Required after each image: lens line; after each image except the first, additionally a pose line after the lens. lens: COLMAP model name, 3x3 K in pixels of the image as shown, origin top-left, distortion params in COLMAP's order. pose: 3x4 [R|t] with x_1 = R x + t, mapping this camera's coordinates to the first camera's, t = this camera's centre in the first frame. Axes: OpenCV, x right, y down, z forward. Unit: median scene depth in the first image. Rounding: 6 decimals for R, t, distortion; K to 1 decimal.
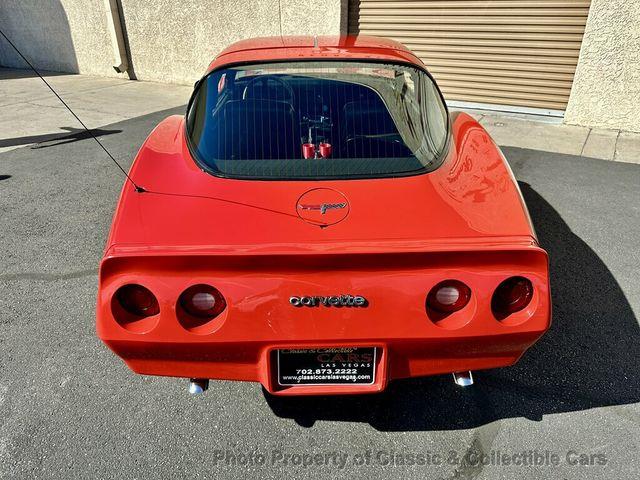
lens RADIAL K [[461.3, 0, 320.6], [0, 461.3, 241.7], [0, 0, 1]] dist [0.000226, -0.006460]
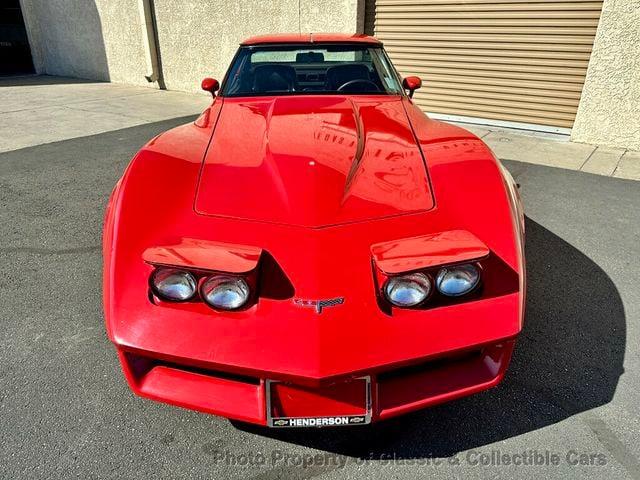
lens RADIAL K [[465.6, 0, 320.0], [0, 465.6, 240.0], [0, 0, 1]] dist [-0.002431, 0.003203]
pose [[0.996234, 0.053622, -0.068136, 0.070858], [-0.056908, 0.997261, -0.047238, 0.035964], [0.065417, 0.050938, 0.996557, -0.027506]]
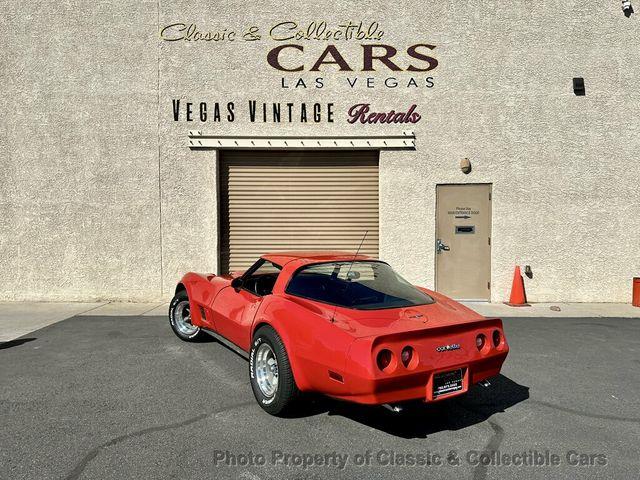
lens RADIAL K [[452.1, 0, 322.5], [0, 452.1, 251.3], [0, 0, 1]] dist [0.005948, -0.042593]
pose [[0.857984, -0.015289, 0.513450, -0.435094], [0.228802, 0.906300, -0.355345, 0.090757], [-0.459907, 0.422358, 0.781089, -0.181291]]
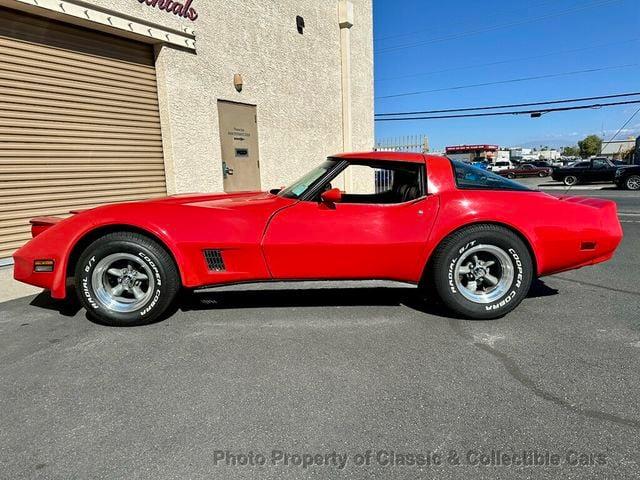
lens RADIAL K [[462.7, 0, 320.0], [0, 462.7, 240.0], [0, 0, 1]] dist [-0.009996, 0.002143]
pose [[-0.009877, -0.126748, 0.991886, -0.735537], [0.494030, 0.861800, 0.115044, -0.212861], [-0.869389, 0.491158, 0.054105, 0.598422]]
